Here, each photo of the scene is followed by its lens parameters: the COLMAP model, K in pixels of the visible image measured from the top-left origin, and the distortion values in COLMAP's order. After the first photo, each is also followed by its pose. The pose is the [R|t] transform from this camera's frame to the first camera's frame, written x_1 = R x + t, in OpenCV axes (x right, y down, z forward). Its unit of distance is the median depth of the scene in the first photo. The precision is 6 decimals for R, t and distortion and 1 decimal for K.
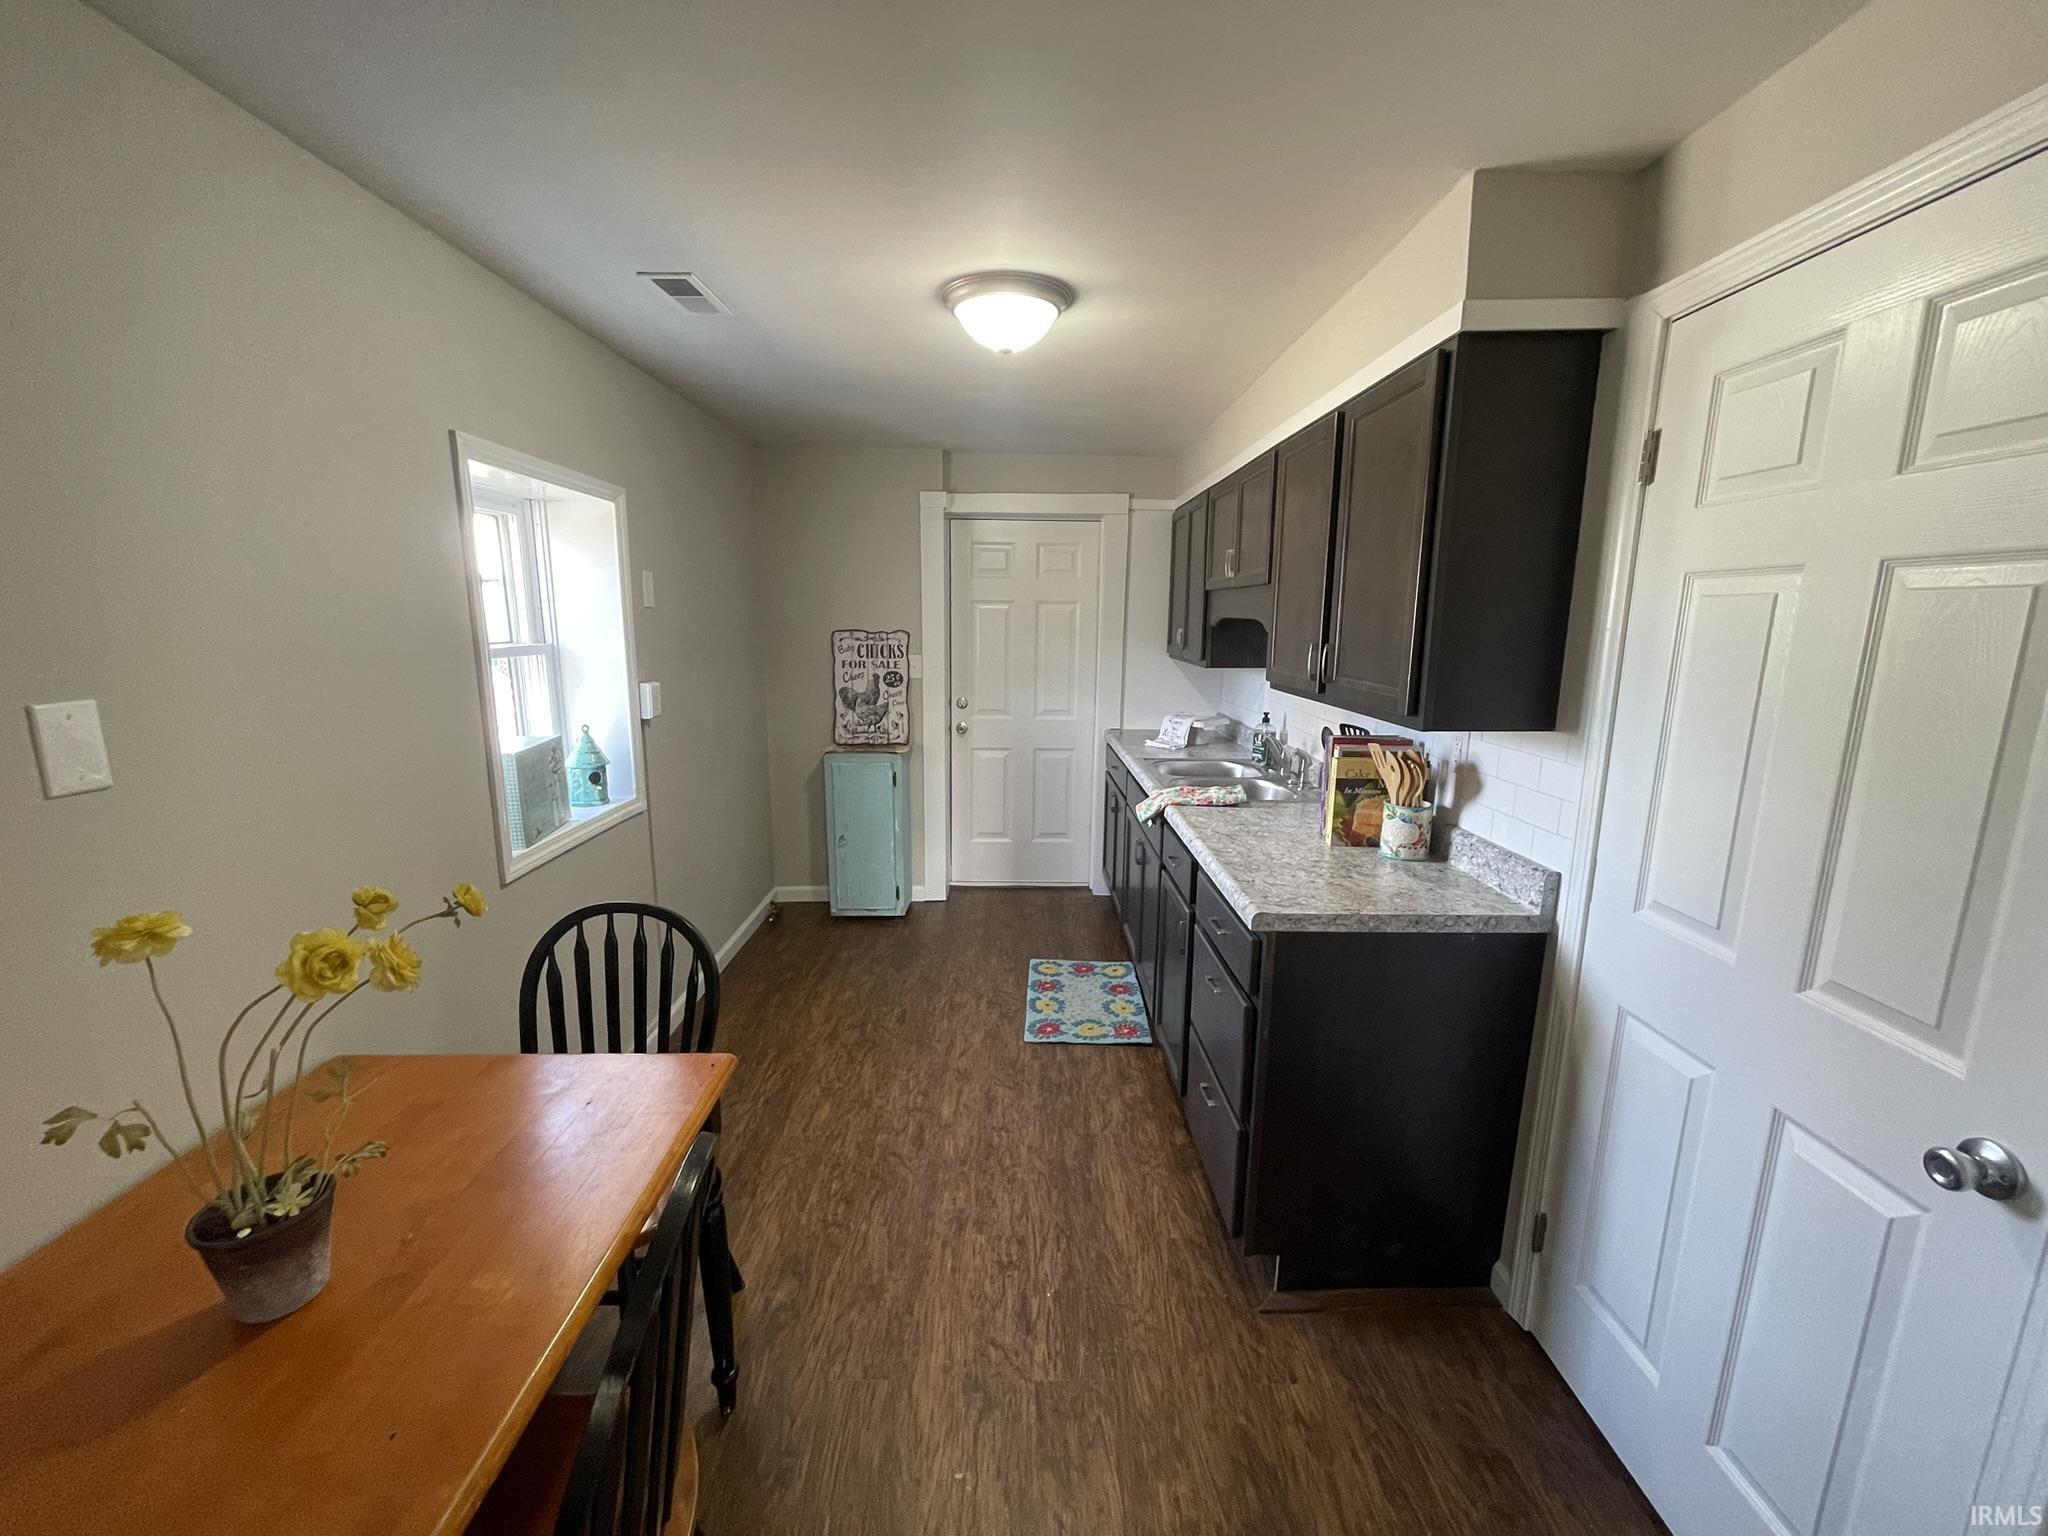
lens RADIAL K [[822.4, 0, 1021.1], [0, 822.4, 765.4], [0, 0, 1]] dist [-0.000941, 0.000015]
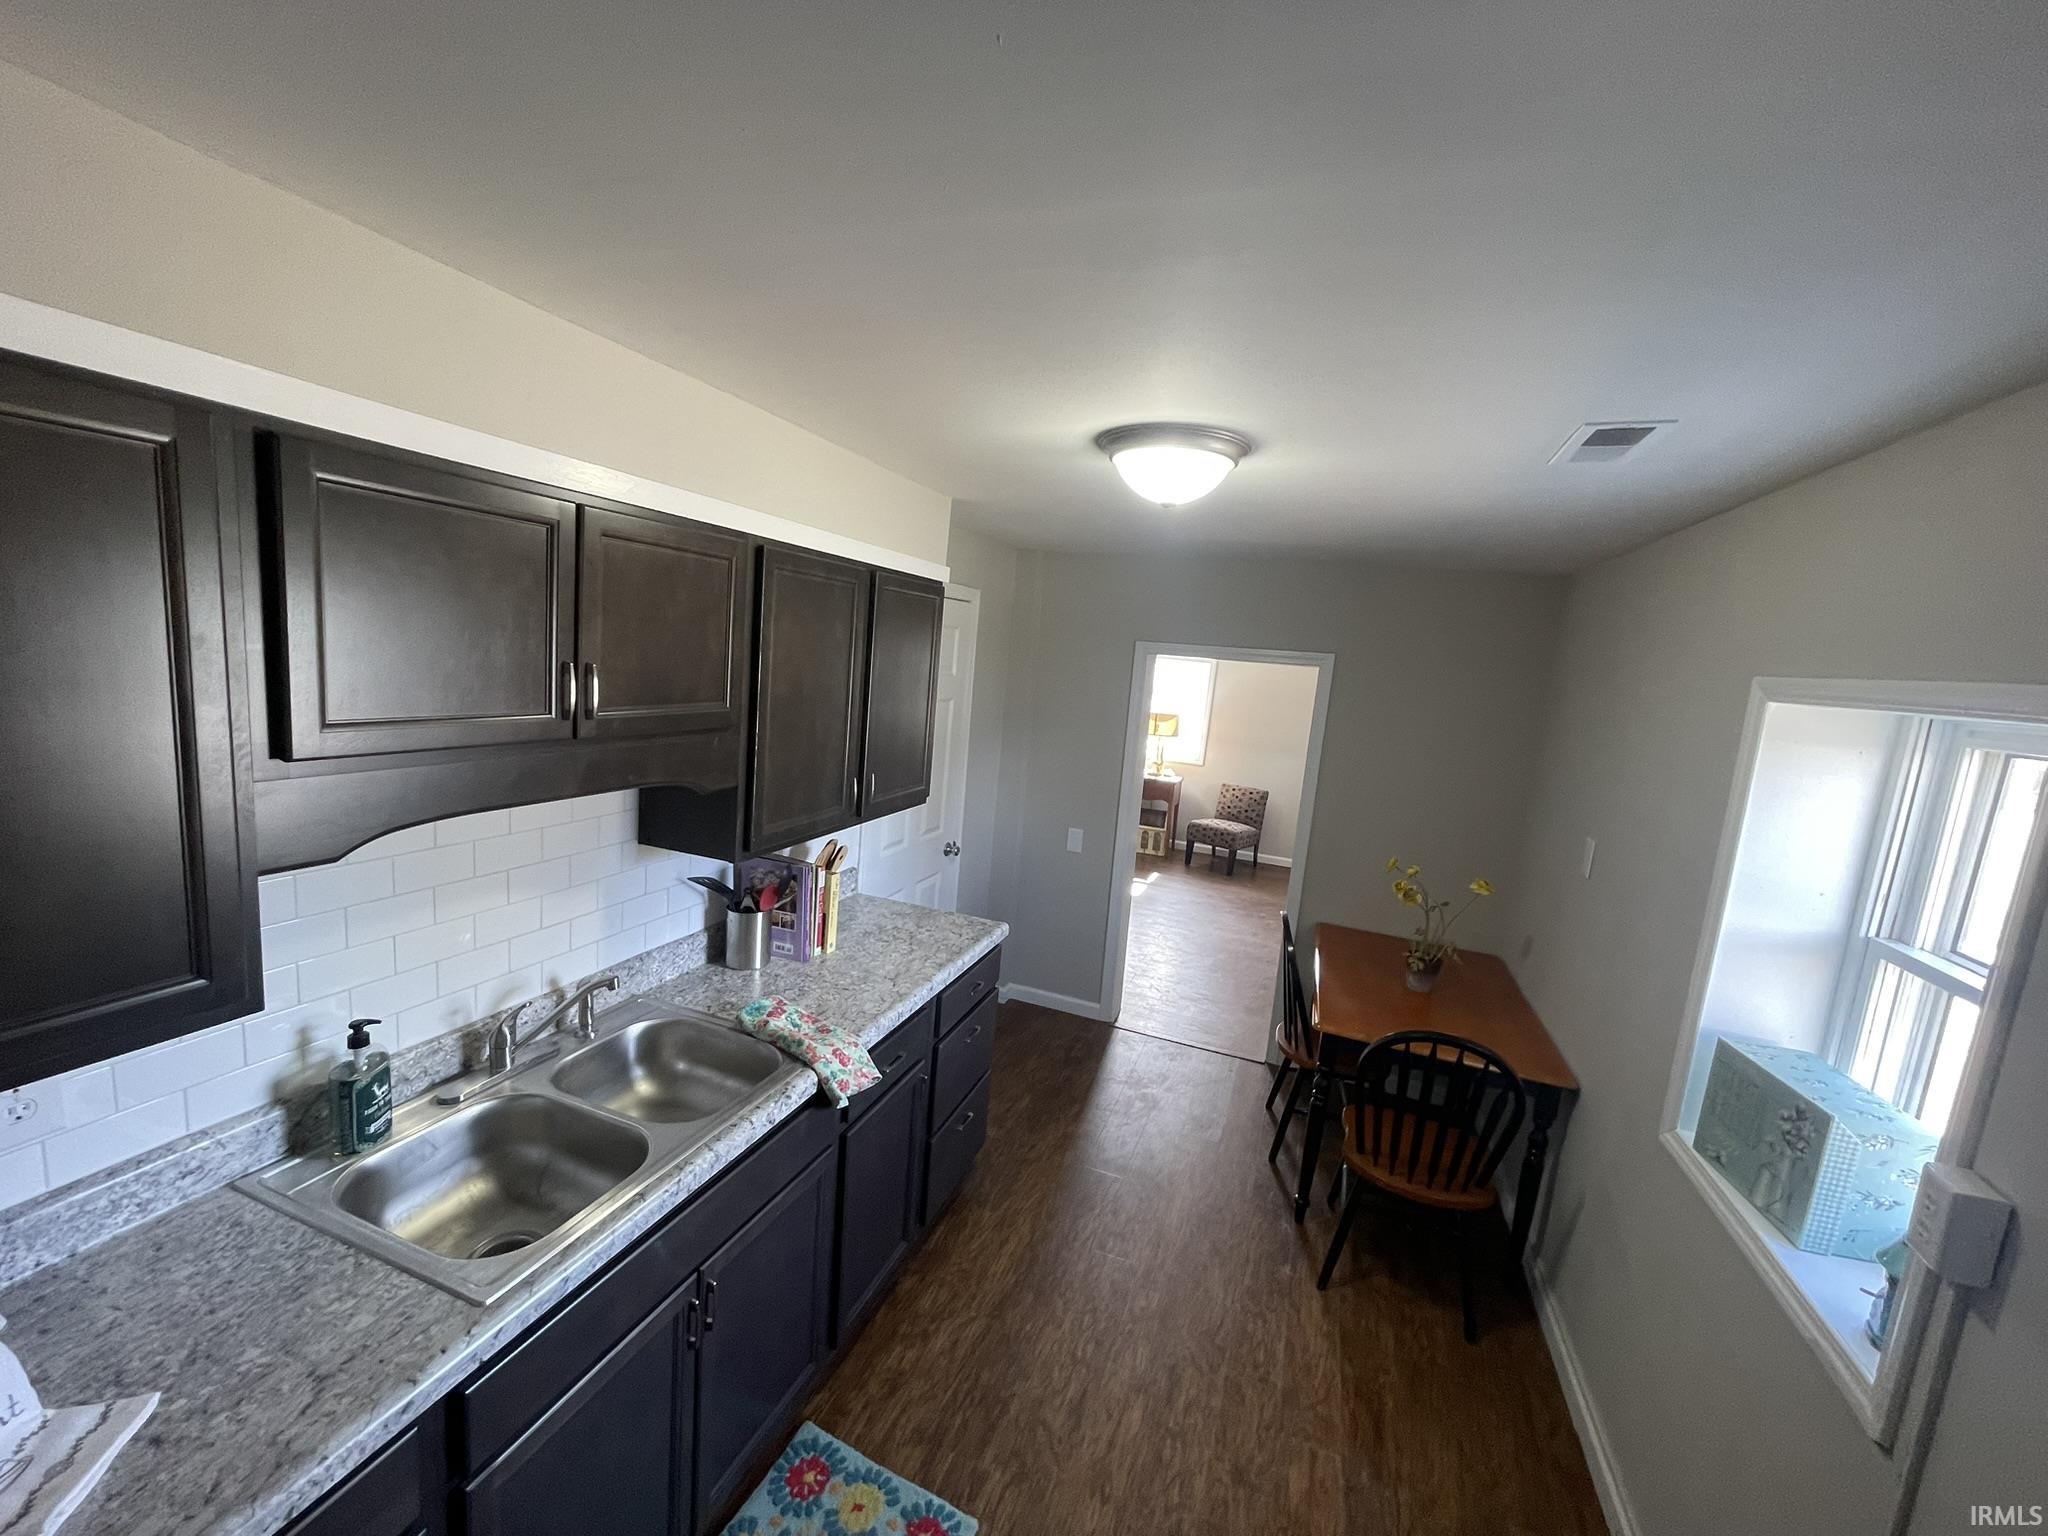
lens RADIAL K [[822.4, 0, 1012.5], [0, 822.4, 769.3], [0, 0, 1]] dist [-0.000941, 0.000015]
pose [[-0.925351, -0.139915, 0.352348, -0.177280], [-0.024246, 0.949344, 0.313302, -0.427640], [-0.378335, 0.281371, -0.881869, 1.604424]]
